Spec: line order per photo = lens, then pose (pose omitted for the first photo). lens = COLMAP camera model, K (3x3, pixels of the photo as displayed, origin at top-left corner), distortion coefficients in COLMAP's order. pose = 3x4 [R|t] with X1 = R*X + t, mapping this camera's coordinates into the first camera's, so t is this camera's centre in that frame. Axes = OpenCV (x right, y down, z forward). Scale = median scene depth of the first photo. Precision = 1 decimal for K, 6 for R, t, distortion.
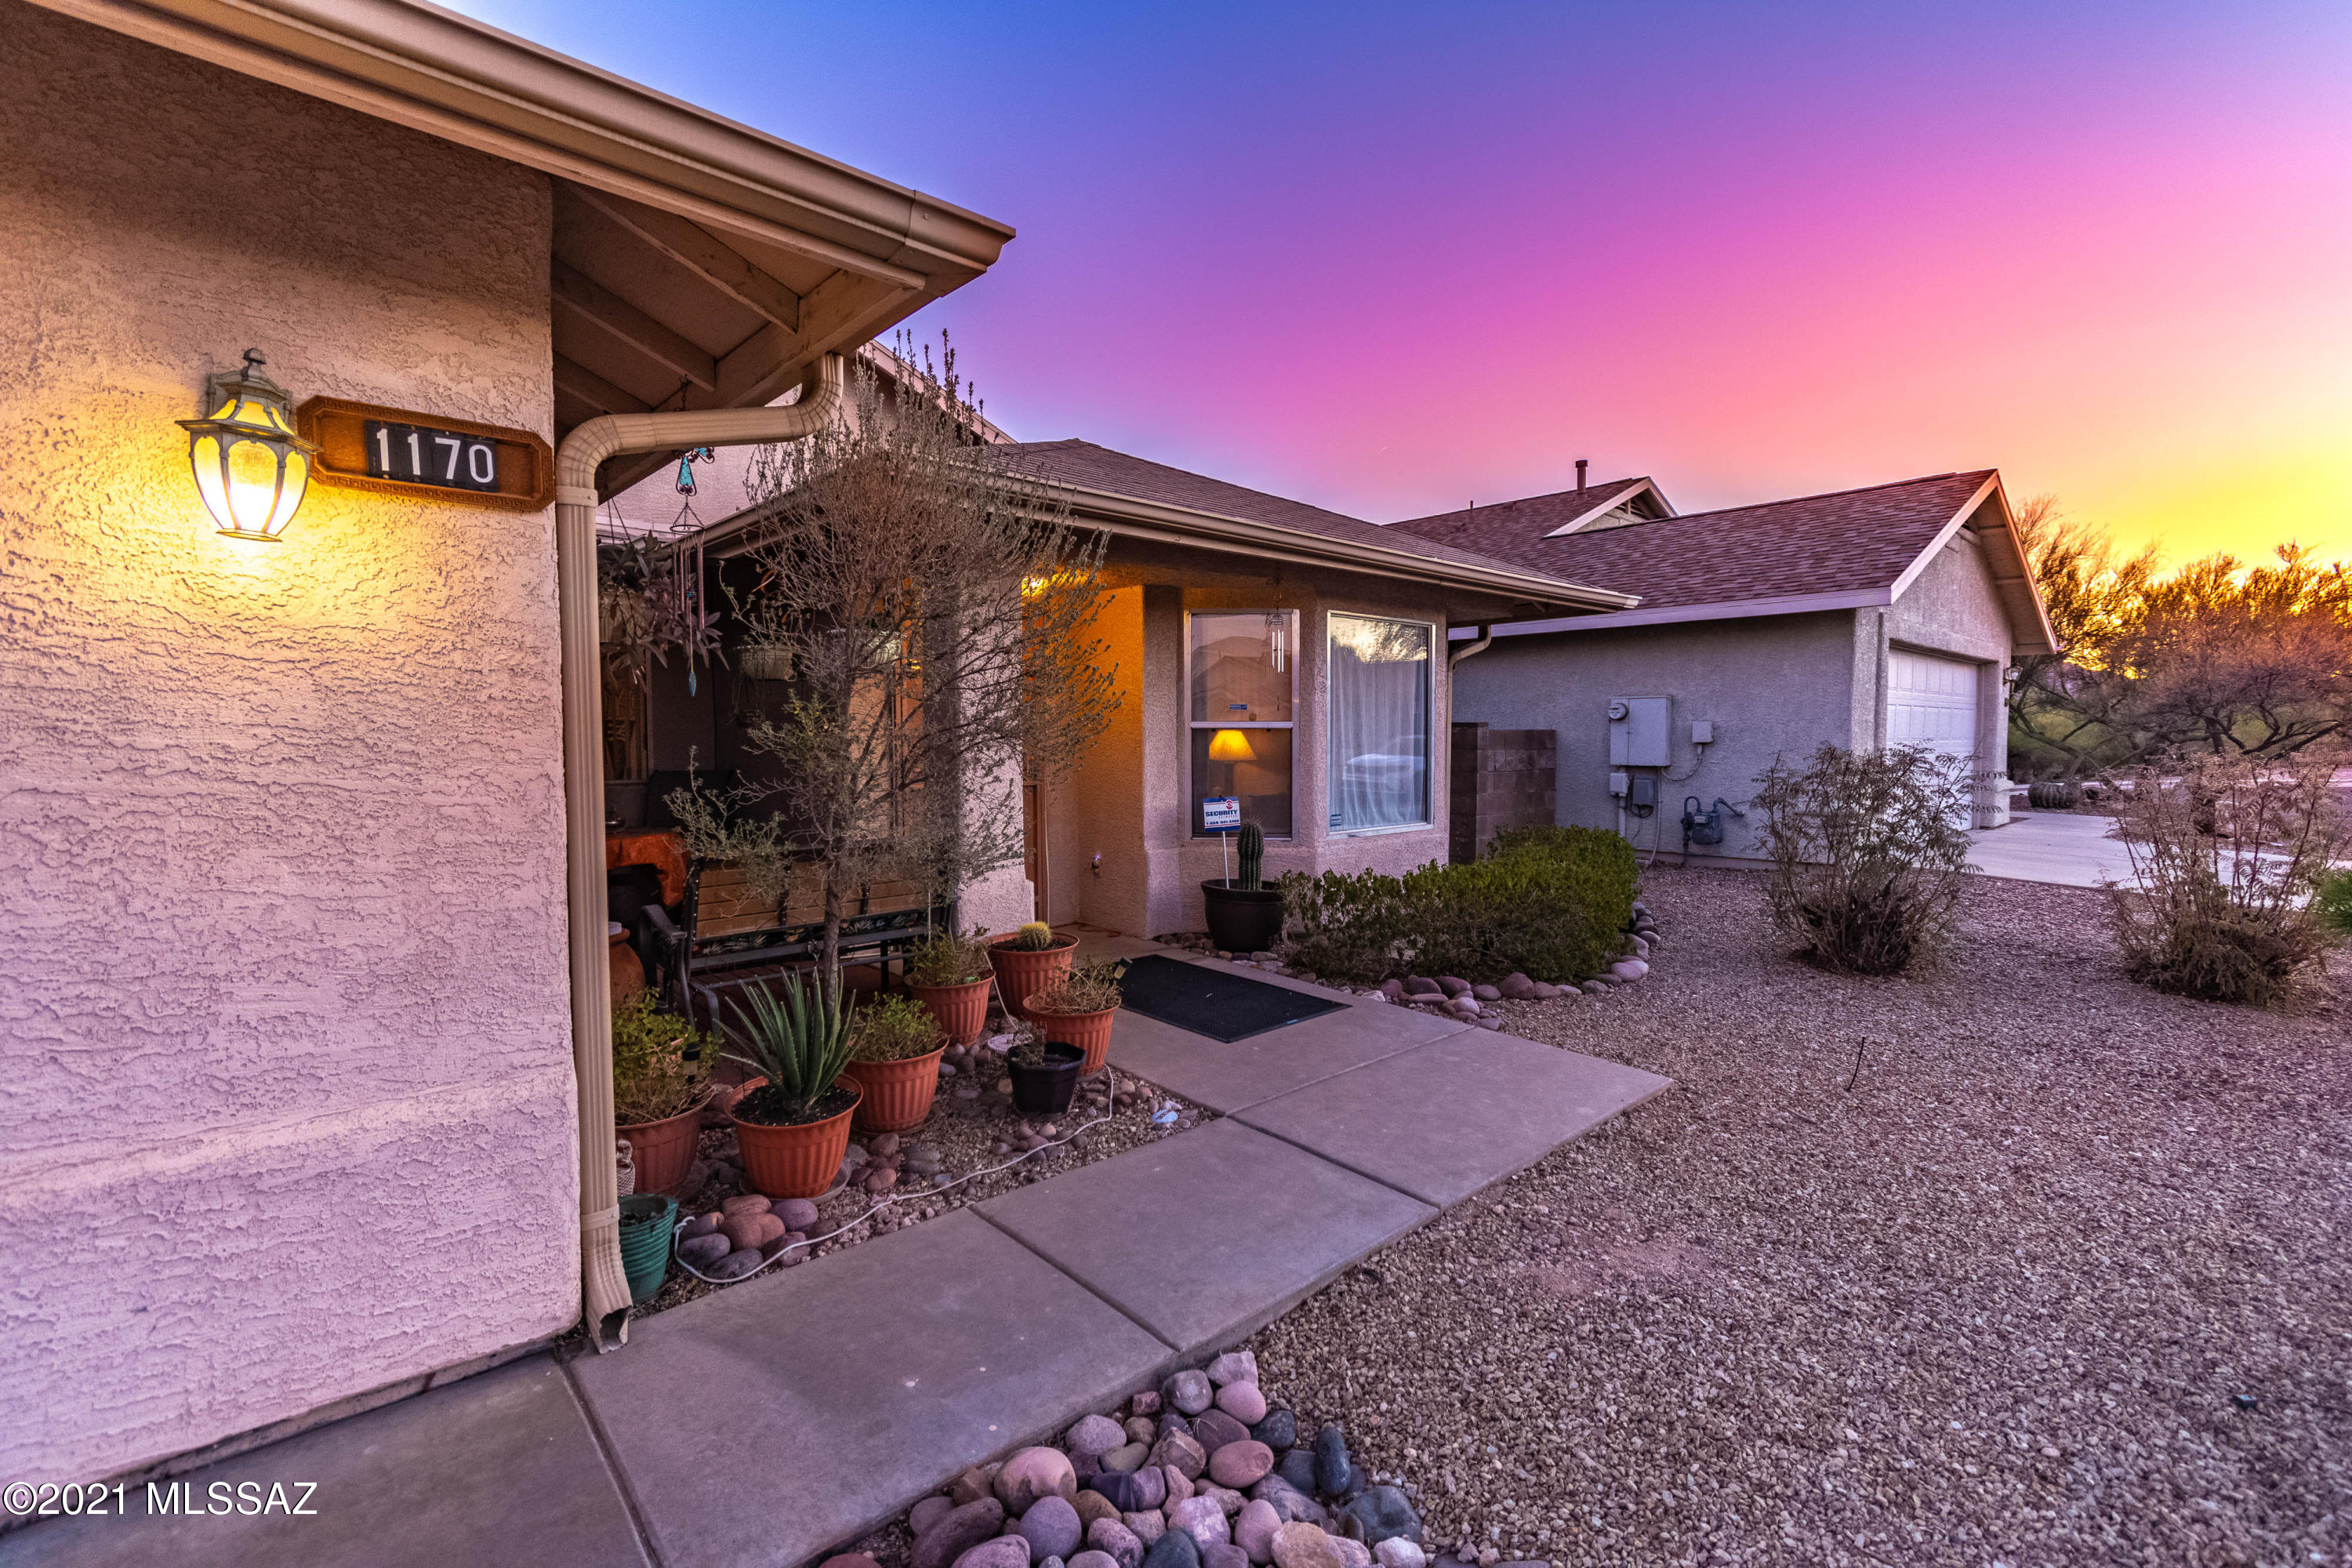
lens RADIAL K [[1039.0, 0, 1206.3], [0, 1039.0, 786.2], [0, 0, 1]] dist [0.000141, -0.000237]
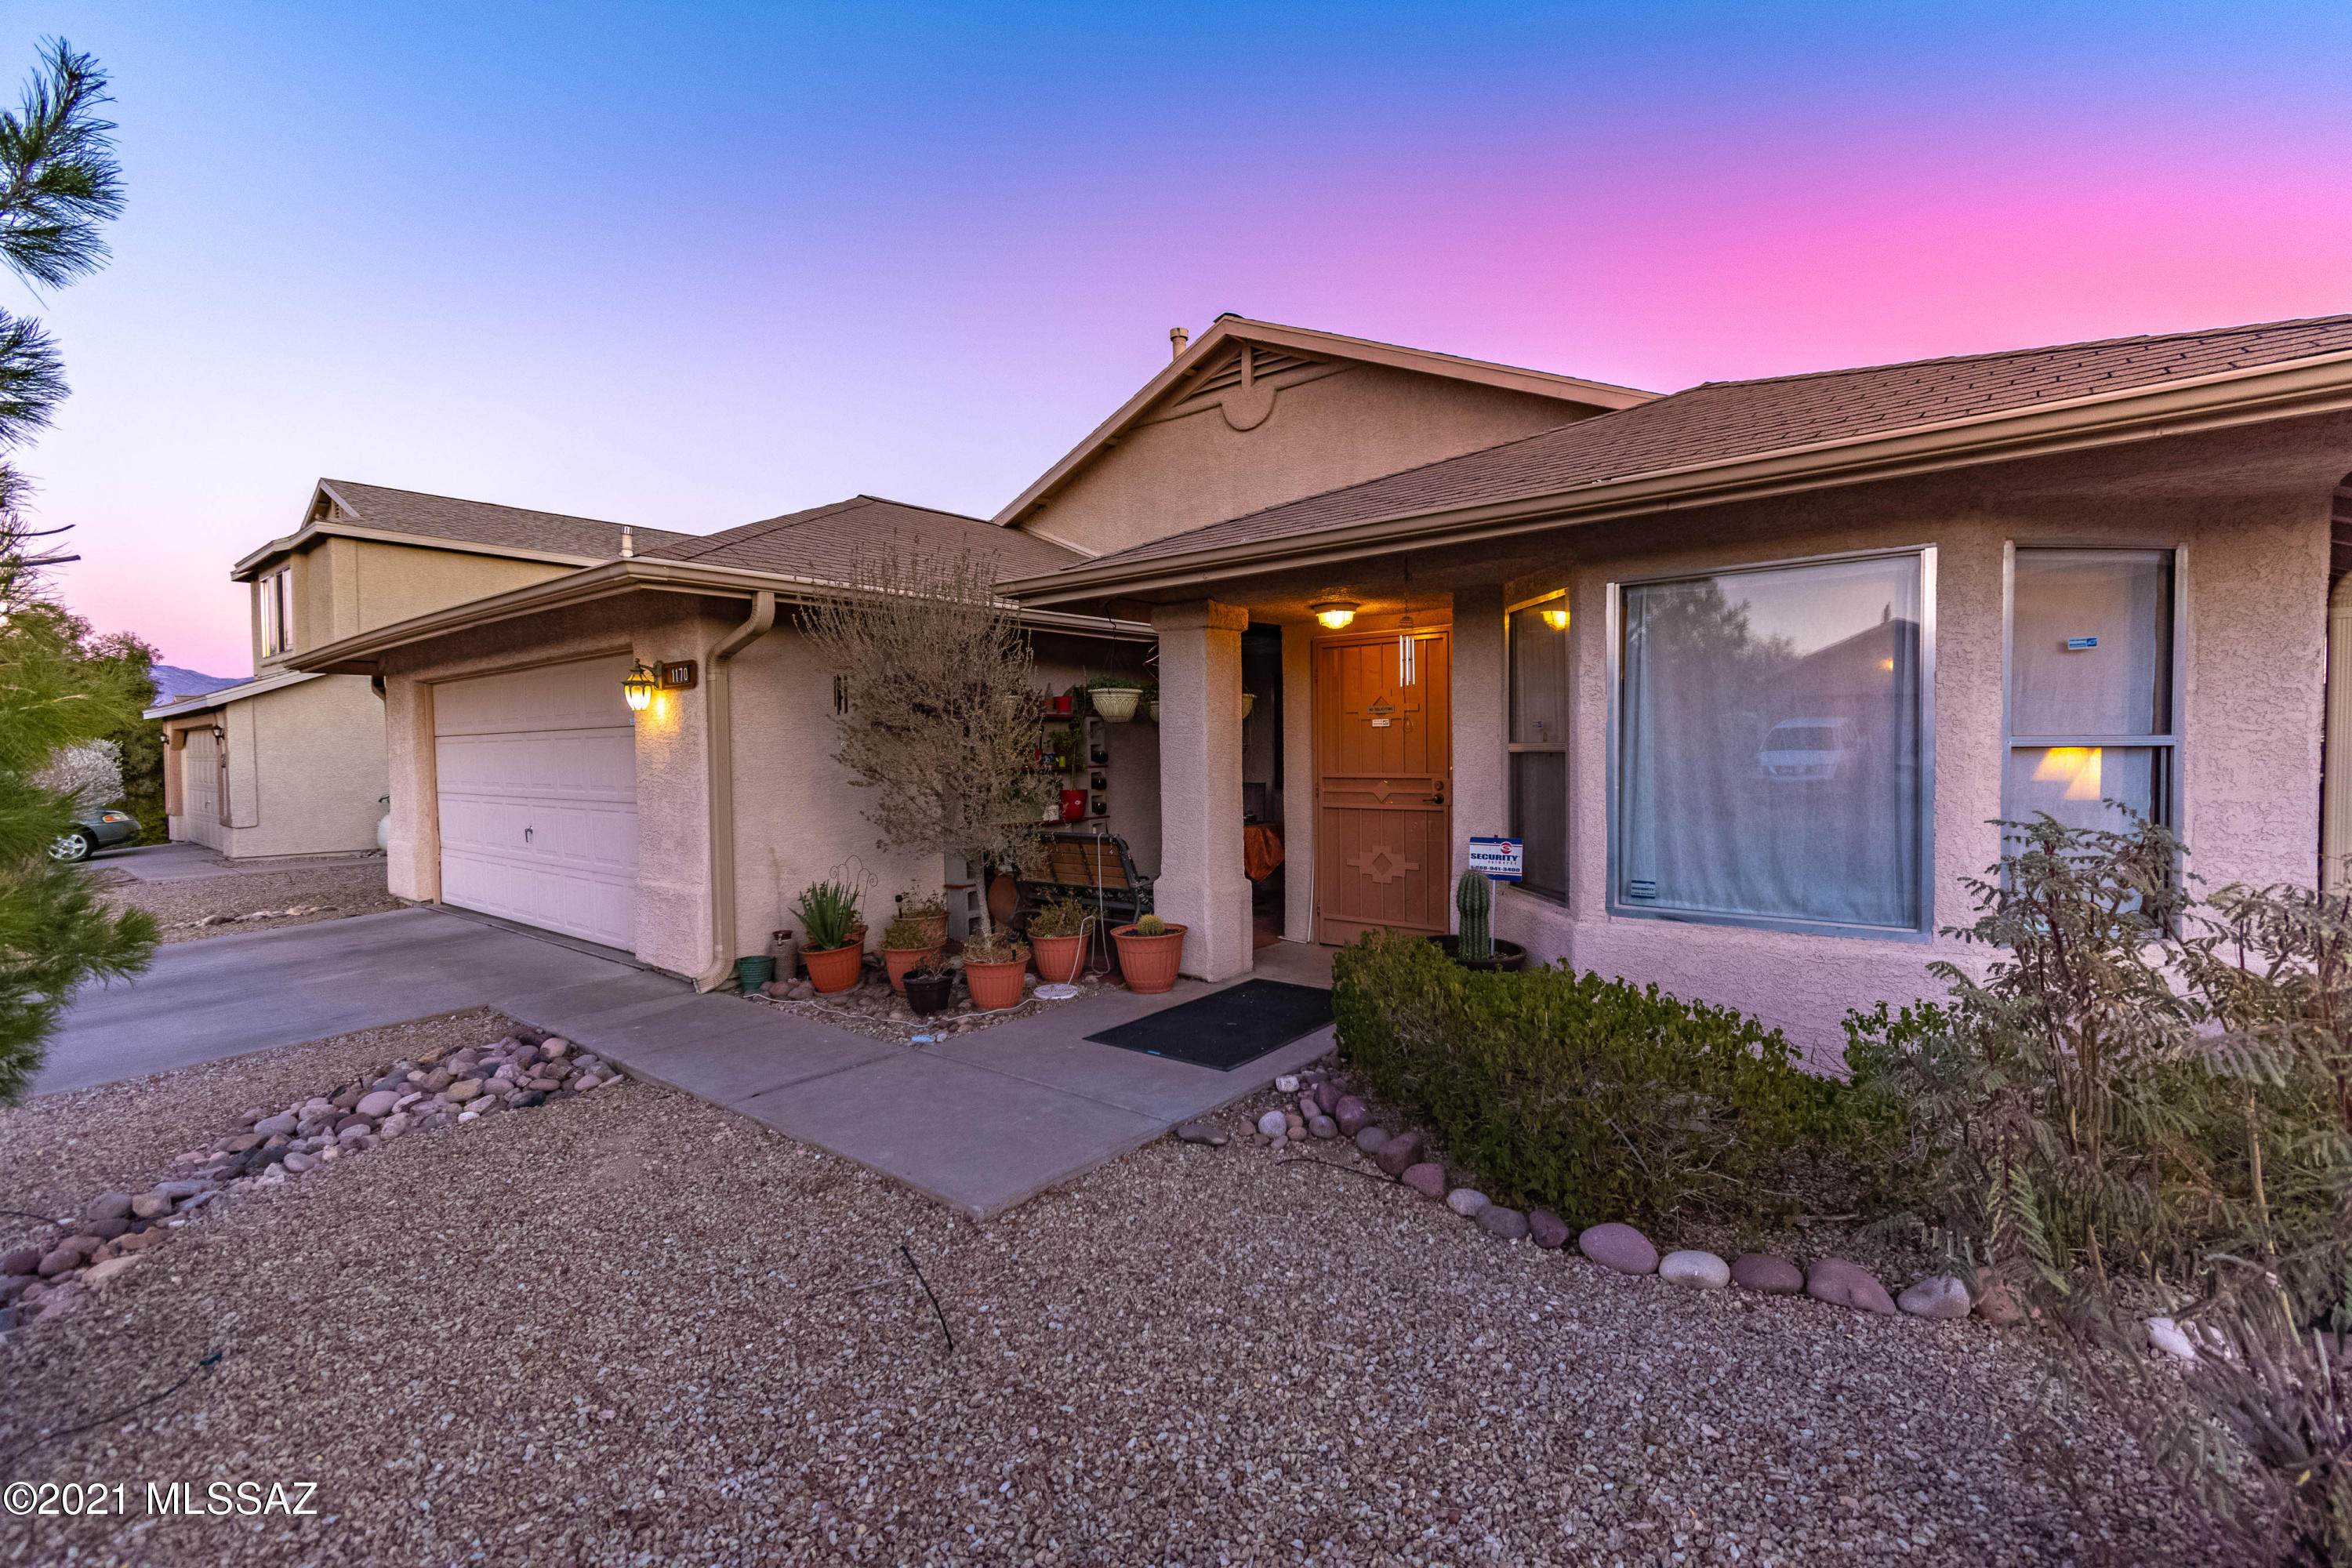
lens RADIAL K [[1039.0, 0, 1206.3], [0, 1039.0, 786.2], [0, 0, 1]] dist [0.000141, -0.000237]
pose [[0.140274, 0.027795, -0.989723, 1.084818], [-0.042295, 0.998862, 0.022057, -0.052744], [0.989209, 0.038766, 0.141290, 0.915373]]
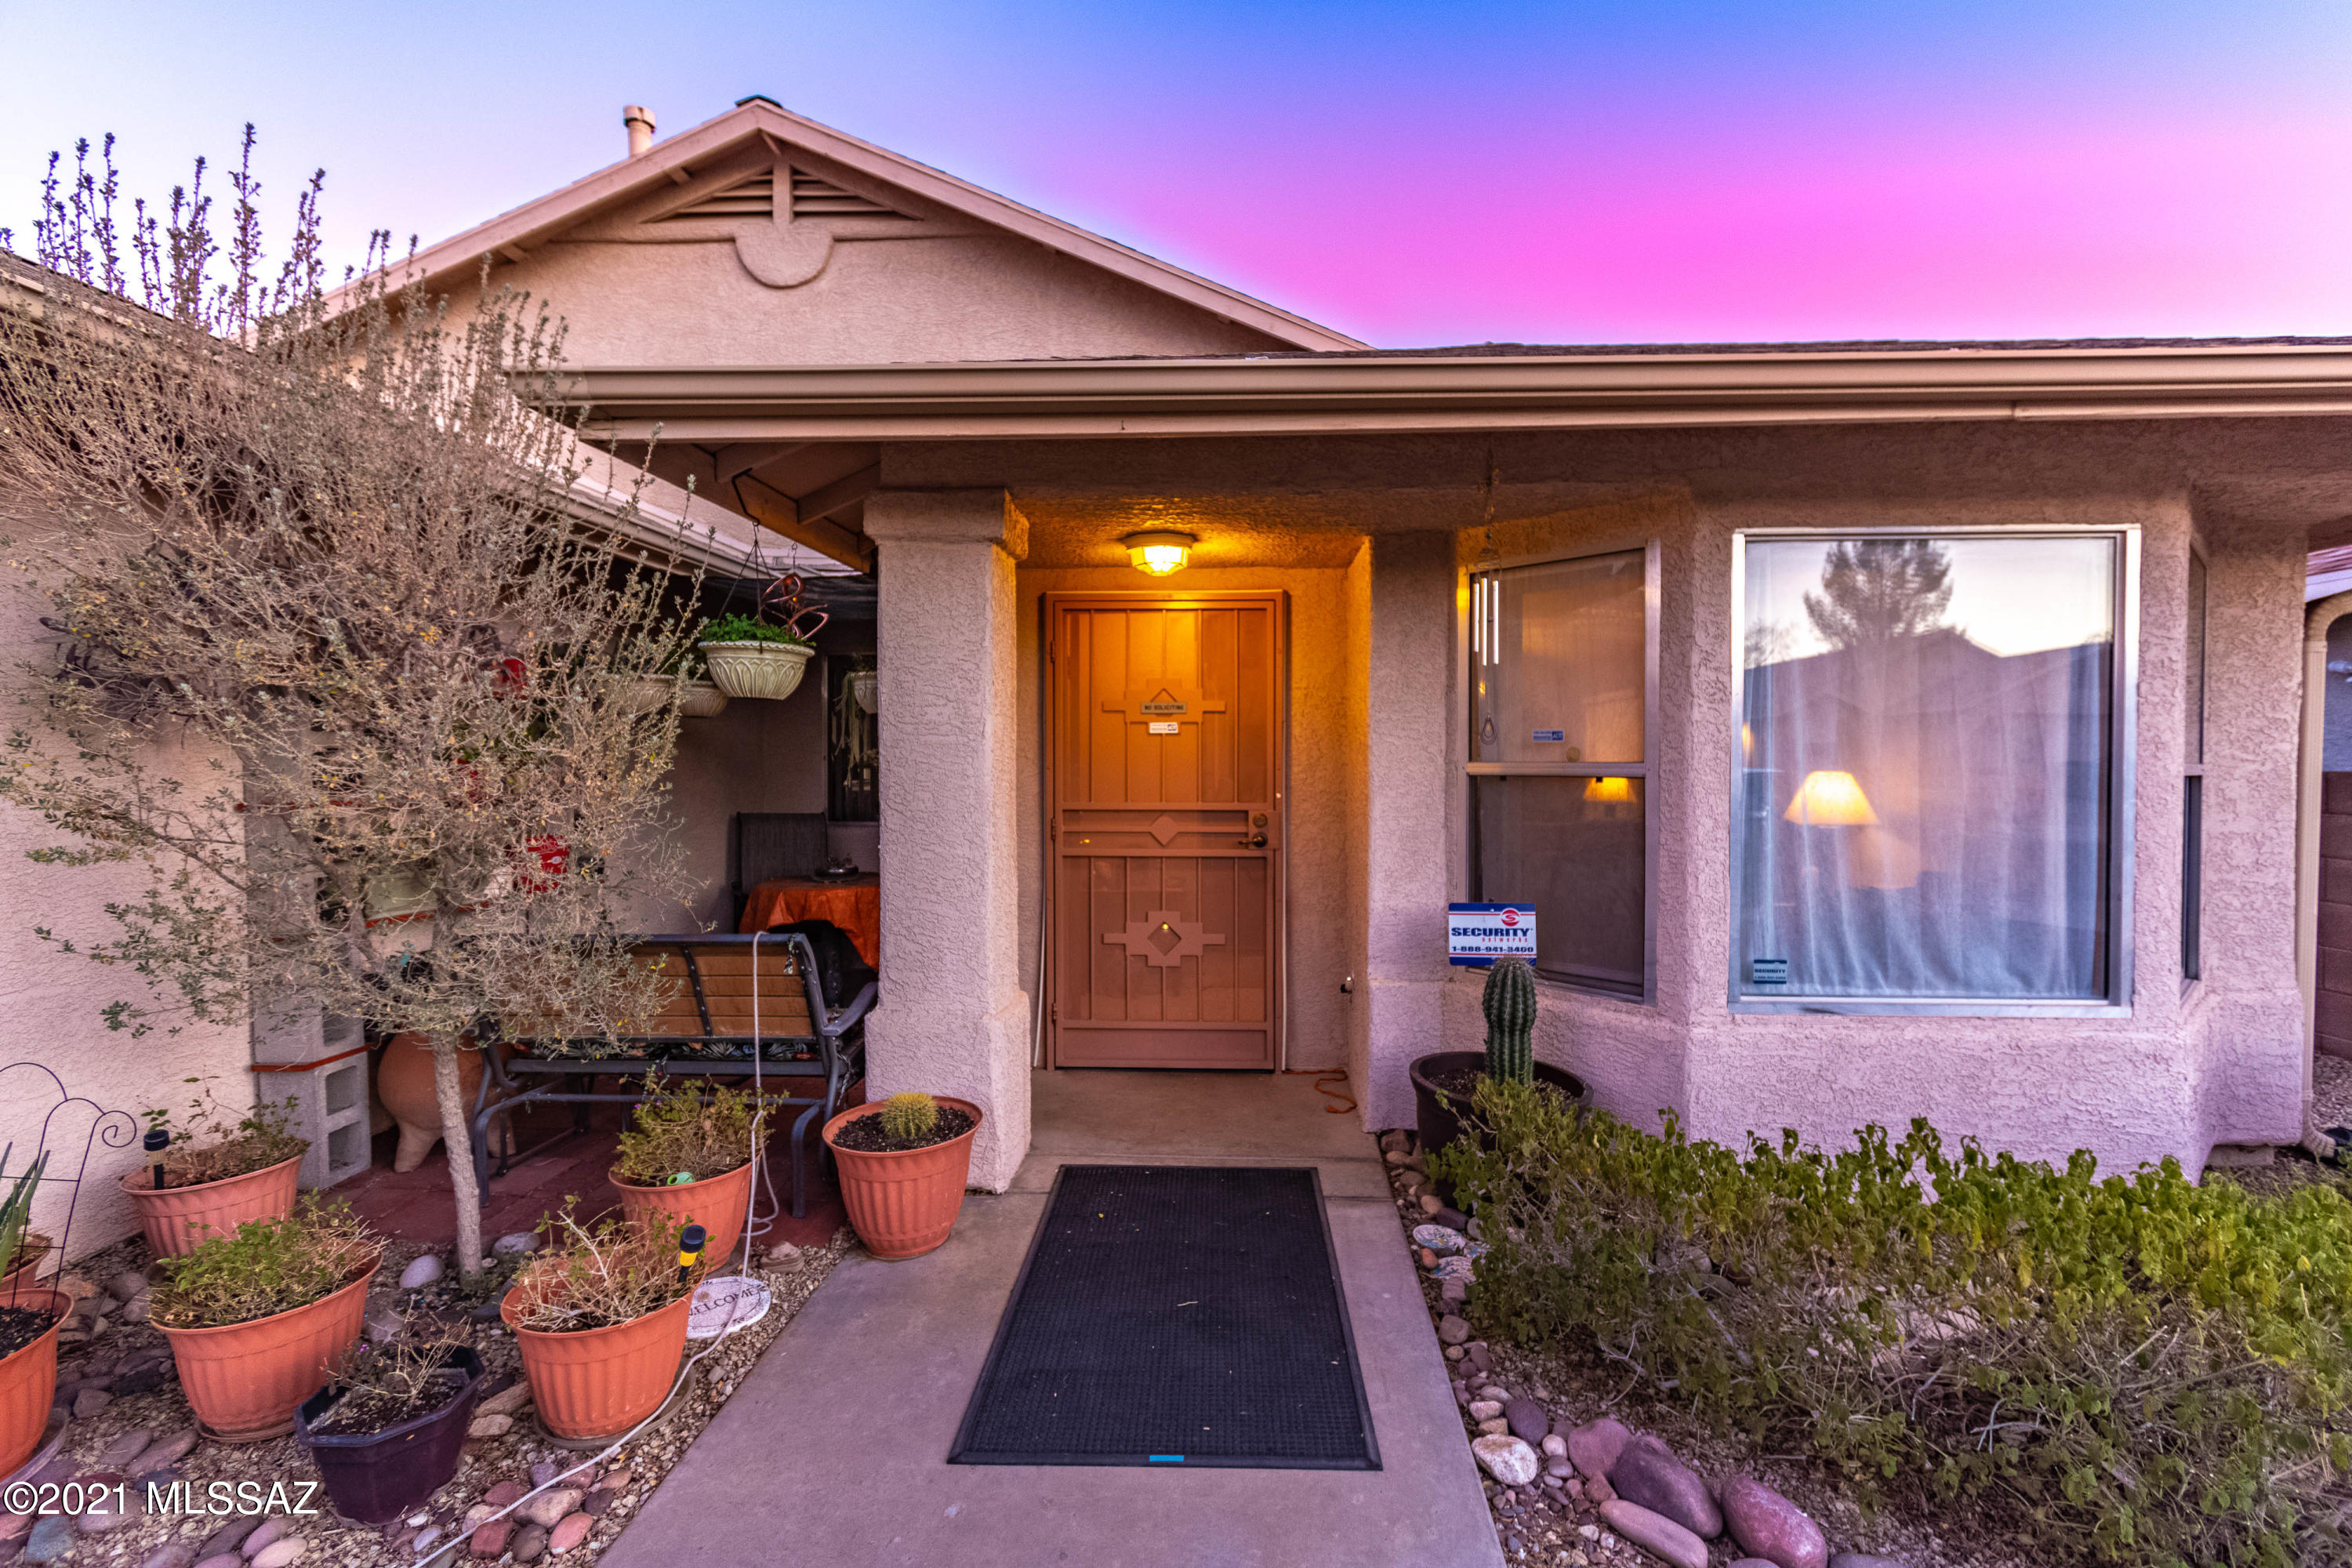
lens RADIAL K [[1039.0, 0, 1206.3], [0, 1039.0, 786.2], [0, 0, 1]] dist [0.000141, -0.000237]
pose [[0.704257, 0.013437, -0.709818, 0.406767], [-0.037234, 0.999144, -0.018028, -0.048812], [0.708968, 0.039126, 0.704154, 0.706181]]
